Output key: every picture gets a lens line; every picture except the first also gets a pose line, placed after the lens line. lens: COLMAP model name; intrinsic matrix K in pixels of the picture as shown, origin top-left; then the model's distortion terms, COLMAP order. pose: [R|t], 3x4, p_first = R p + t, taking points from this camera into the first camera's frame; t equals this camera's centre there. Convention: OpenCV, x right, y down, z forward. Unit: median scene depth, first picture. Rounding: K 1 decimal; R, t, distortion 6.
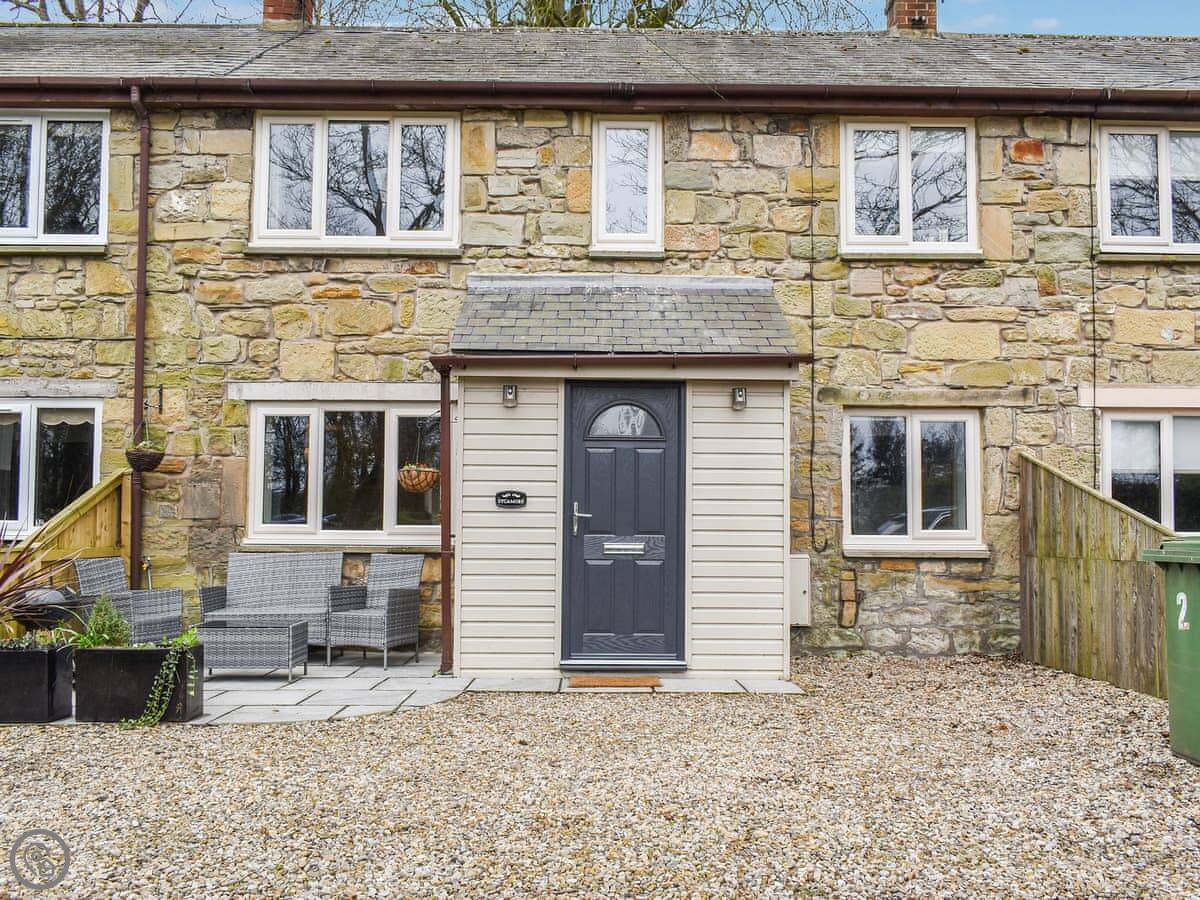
lens RADIAL K [[1035.5, 0, 600.4], [0, 1035.5, 482.8], [0, 0, 1]] dist [-0.018348, 0.001682]
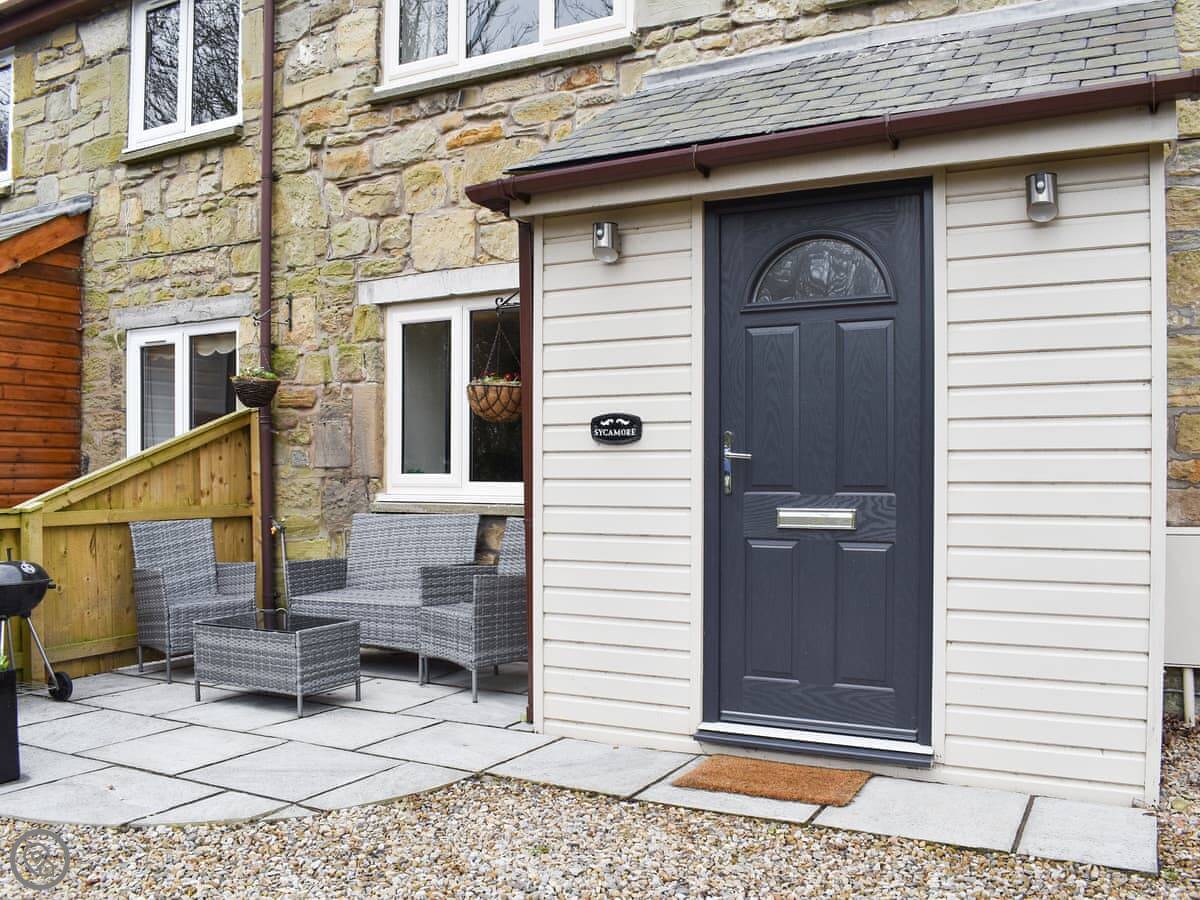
lens RADIAL K [[1073.1, 0, 601.4], [0, 1073.1, 485.8], [0, 0, 1]] dist [-0.086444, -0.003233]
pose [[0.881732, -0.001395, -0.471749, 0.151126], [0.028517, 0.998325, 0.050347, 0.014579], [0.470888, -0.057845, 0.880294, 0.406107]]
